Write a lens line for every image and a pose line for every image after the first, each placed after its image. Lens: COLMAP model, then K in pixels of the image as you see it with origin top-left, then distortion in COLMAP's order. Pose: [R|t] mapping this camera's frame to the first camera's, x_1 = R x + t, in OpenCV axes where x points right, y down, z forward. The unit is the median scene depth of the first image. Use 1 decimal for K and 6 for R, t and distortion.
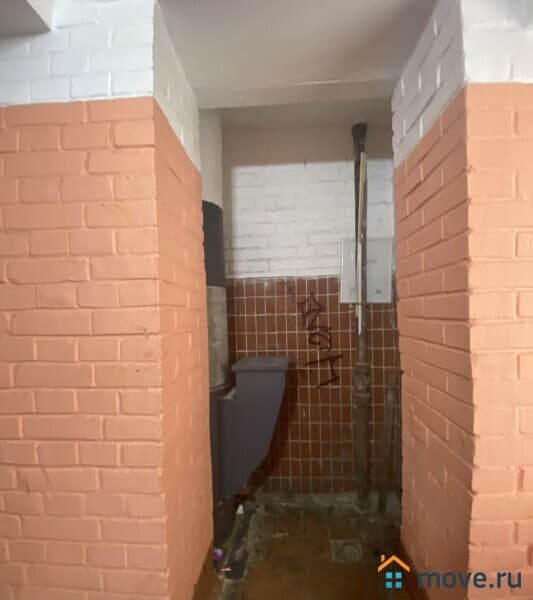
lens RADIAL K [[301.3, 0, 267.6], [0, 301.3, 322.7], [0, 0, 1]] dist [-0.000171, -0.000041]
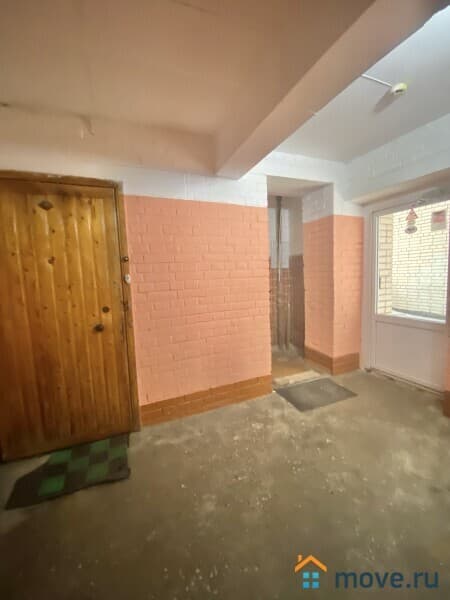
lens RADIAL K [[258.5, 0, 225.0], [0, 258.5, 300.0], [0, 0, 1]] dist [0.000285, 0.000039]
pose [[0.897831, -0.055723, 0.436801, -1.407228], [0.034386, 0.997804, 0.056613, 0.082714], [-0.438996, -0.035809, 0.897775, -0.968815]]
